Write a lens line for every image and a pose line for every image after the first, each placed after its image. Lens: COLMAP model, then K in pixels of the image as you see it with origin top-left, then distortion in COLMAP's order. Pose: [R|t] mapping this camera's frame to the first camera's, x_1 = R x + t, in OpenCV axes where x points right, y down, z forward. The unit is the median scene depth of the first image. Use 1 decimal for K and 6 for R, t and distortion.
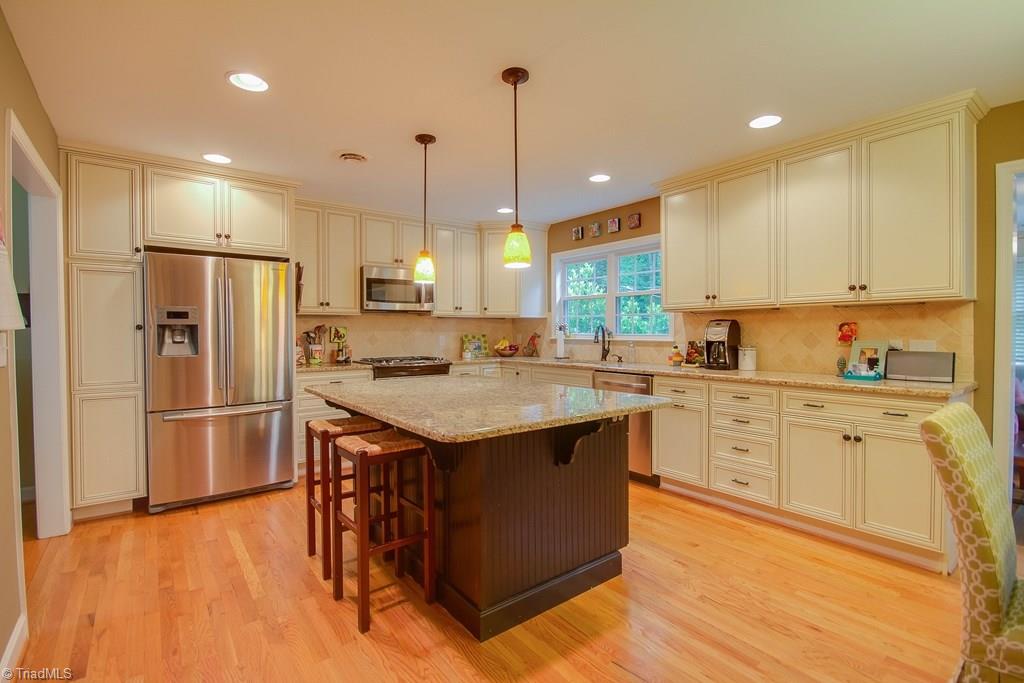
lens RADIAL K [[471.4, 0, 504.6], [0, 471.4, 336.5], [0, 0, 1]] dist [0.001733, -0.008031]
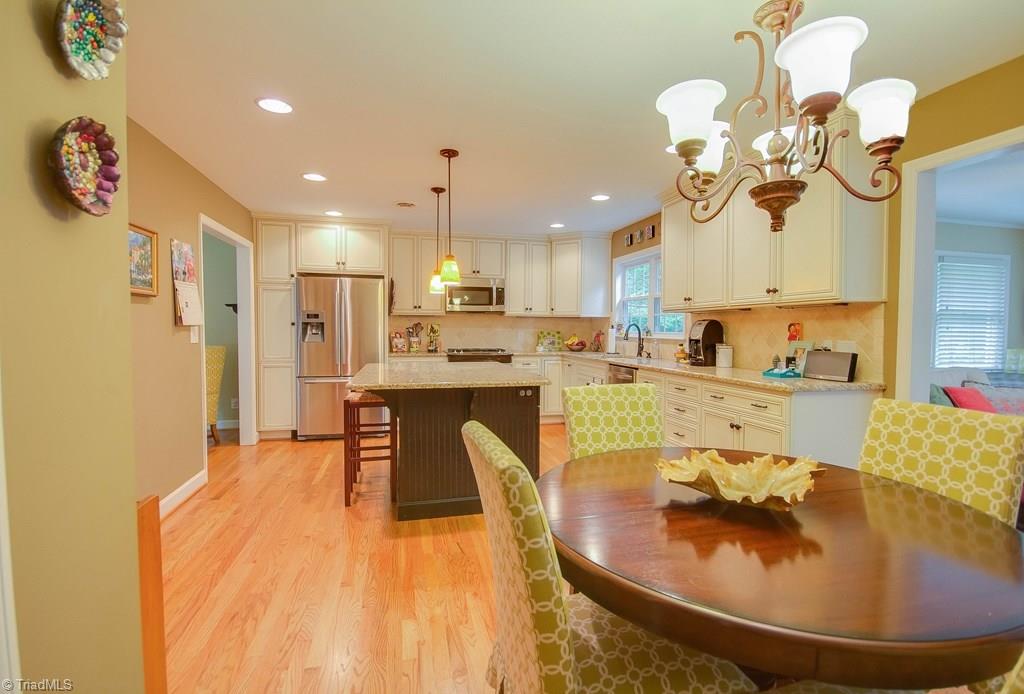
lens RADIAL K [[471.4, 0, 512.5], [0, 471.4, 341.0], [0, 0, 1]] dist [0.001733, -0.008031]
pose [[0.920349, 0.019550, -0.390608, 0.453287], [-0.013643, 0.999747, 0.017891, -0.000250], [0.390859, -0.011137, 0.920383, -0.157898]]
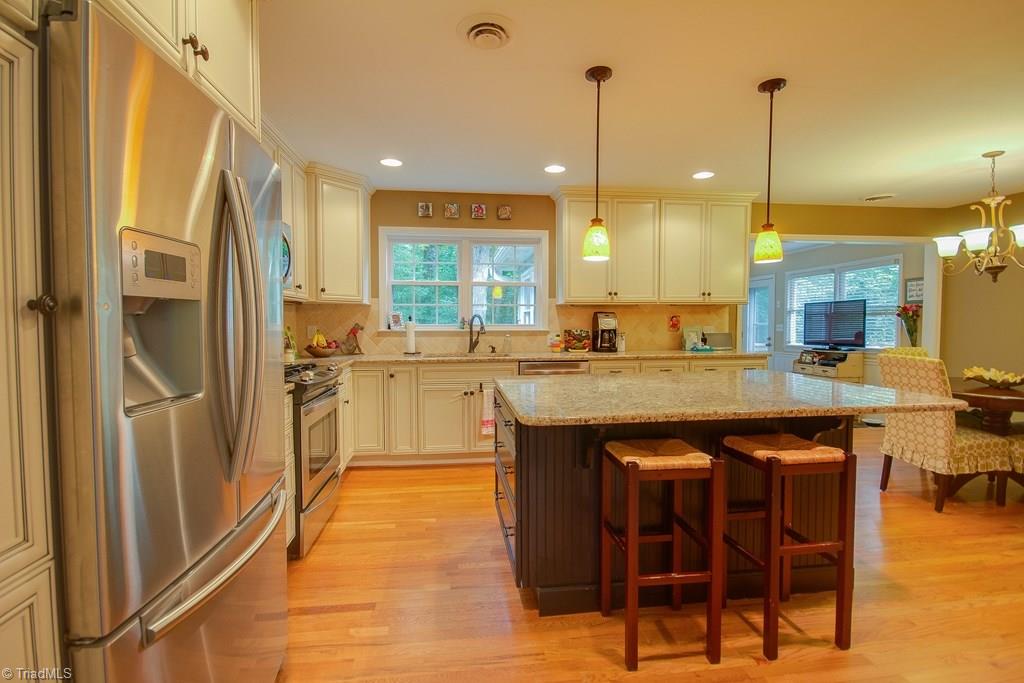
lens RADIAL K [[471.4, 0, 509.2], [0, 471.4, 345.2], [0, 0, 1]] dist [0.001733, -0.008031]
pose [[0.486178, -0.041388, 0.872879, -0.722242], [0.012402, 0.999104, 0.040465, -0.001442], [-0.873772, -0.008848, 0.486256, 0.583043]]
